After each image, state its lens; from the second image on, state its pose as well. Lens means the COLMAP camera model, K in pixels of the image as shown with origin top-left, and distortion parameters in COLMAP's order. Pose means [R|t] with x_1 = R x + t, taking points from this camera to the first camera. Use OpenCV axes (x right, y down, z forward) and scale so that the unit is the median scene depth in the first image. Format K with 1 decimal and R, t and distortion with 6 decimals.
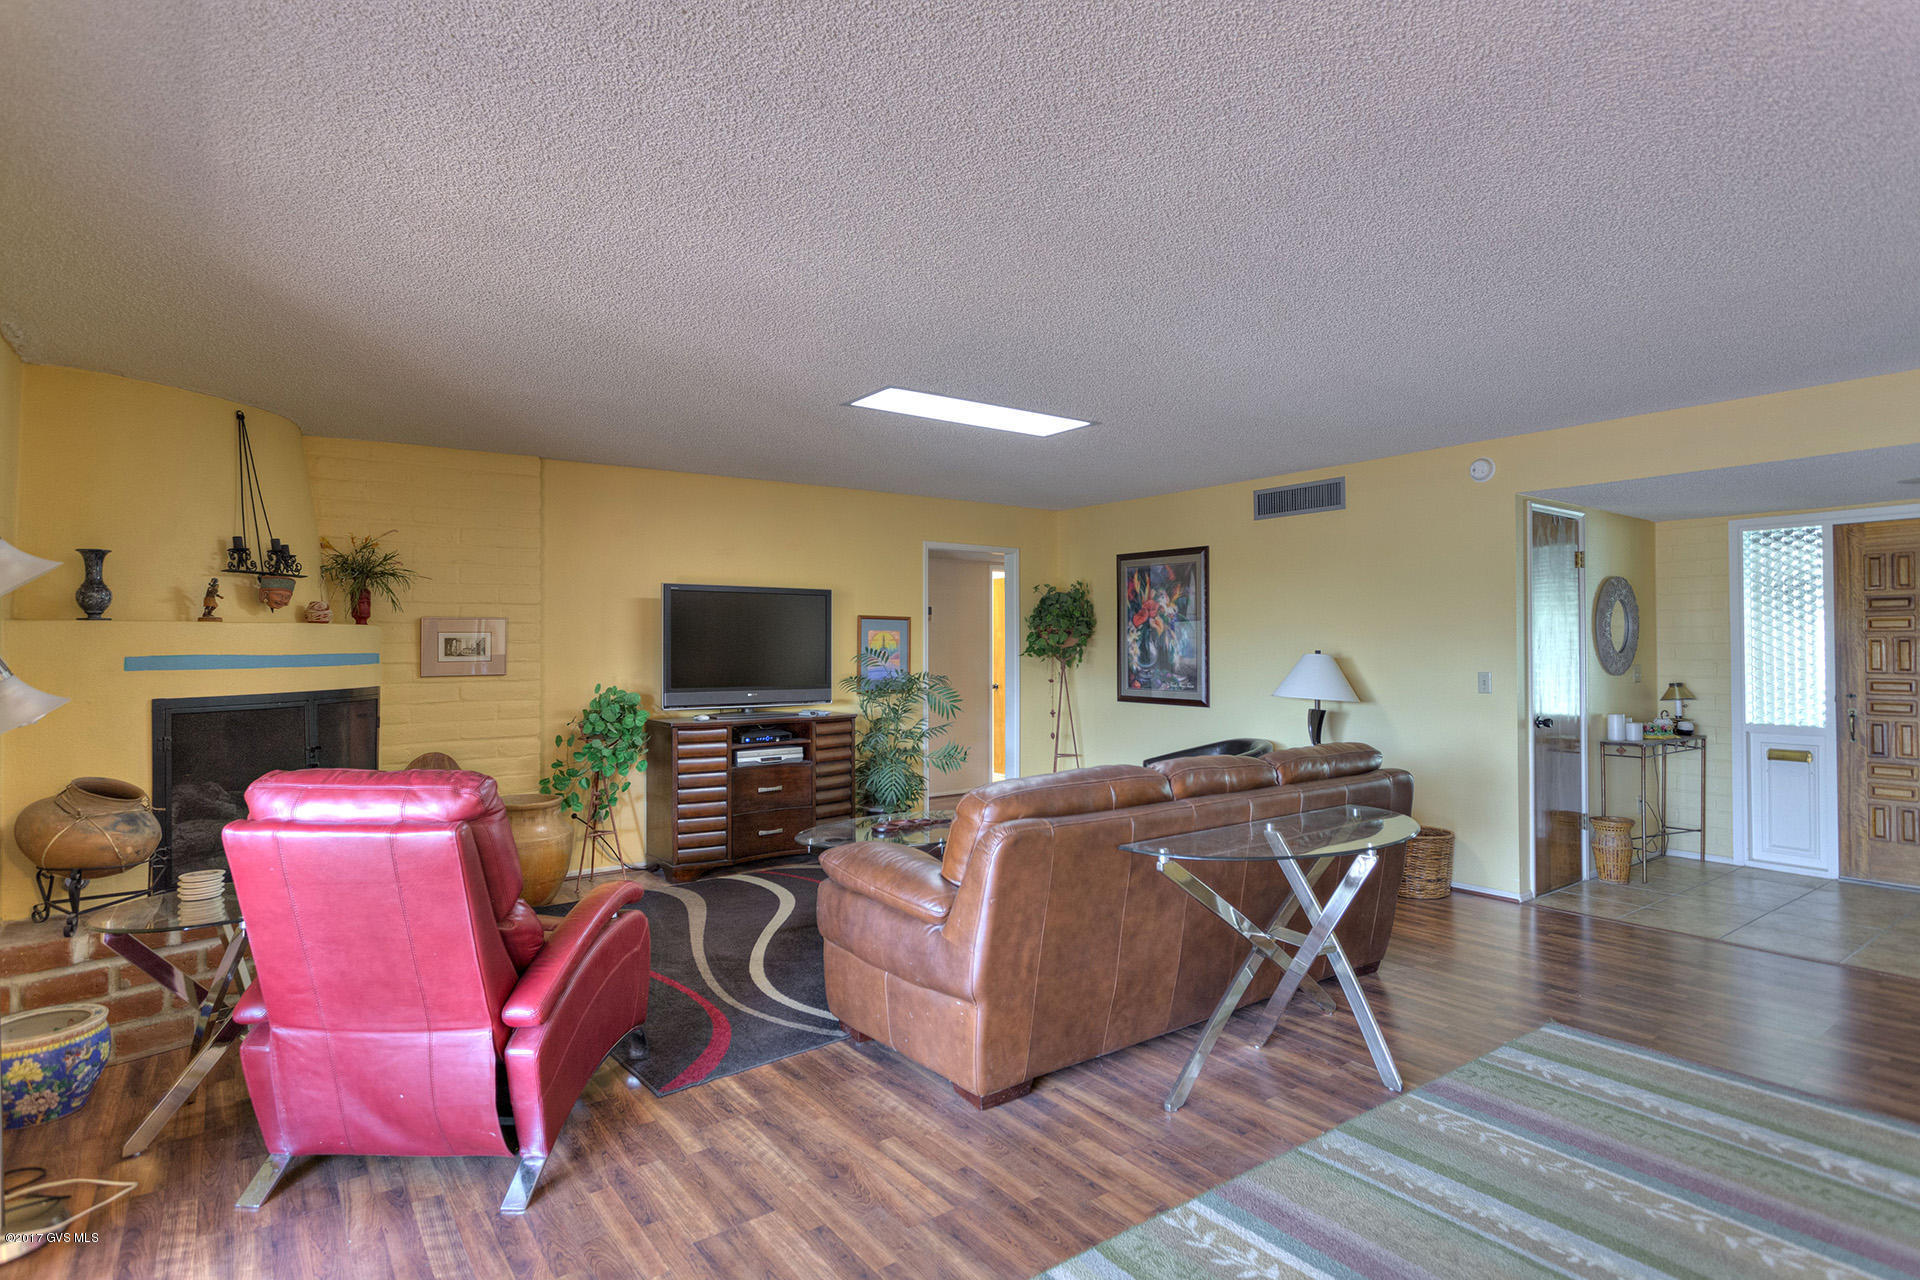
lens RADIAL K [[975.6, 0, 960.0], [0, 975.6, 640.0], [0, 0, 1]] dist [-0.001023, -0.000448]
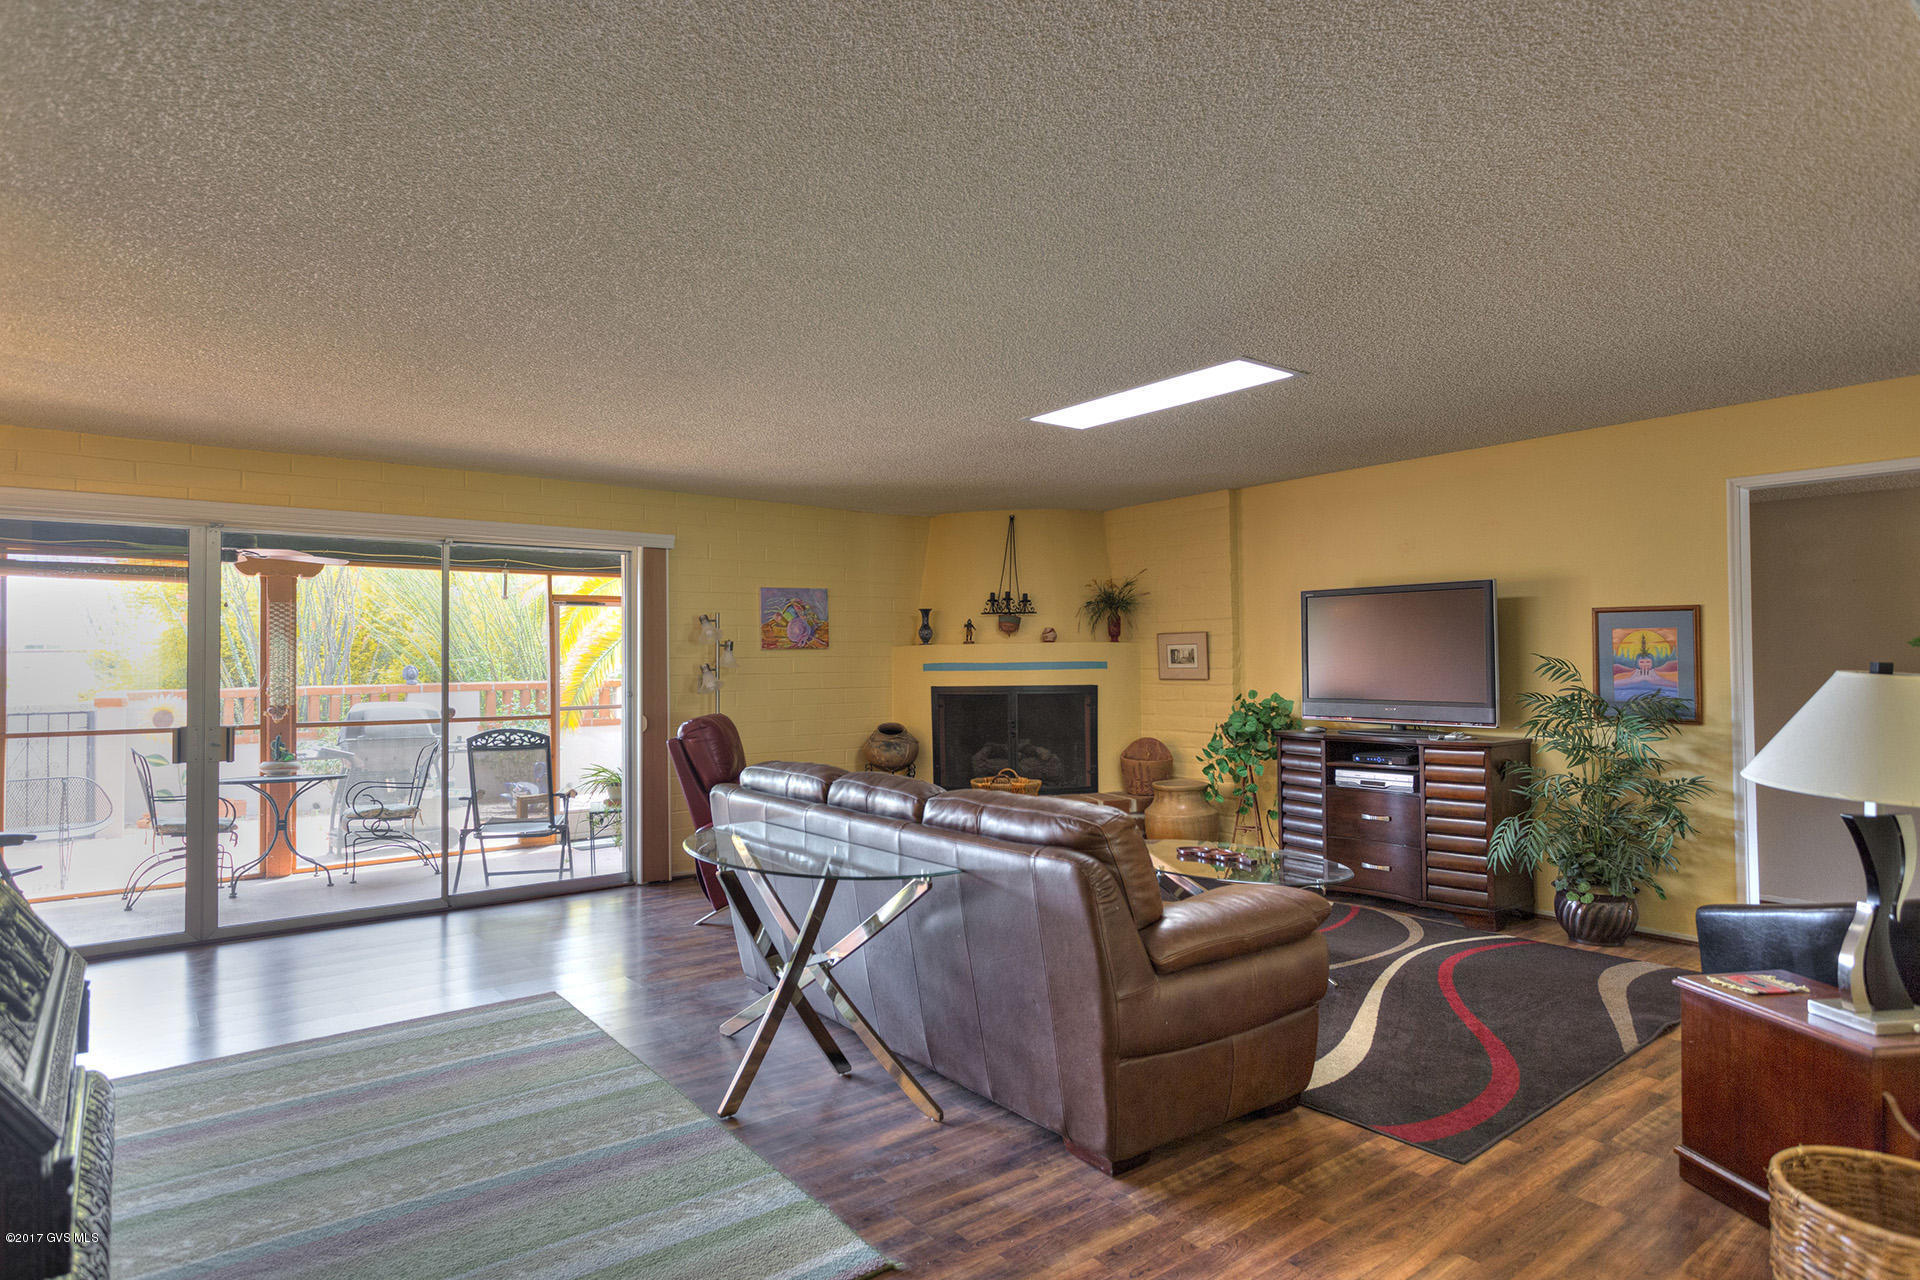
lens RADIAL K [[1069.7, 0, 960.0], [0, 1069.7, 640.0], [0, 0, 1]] dist [-0.040359, 0.000160]
pose [[0.027904, -0.015975, -0.999483, 1.124926], [0.015262, 0.999763, -0.015554, 0.004191], [0.999494, -0.014820, 0.028141, 0.899250]]
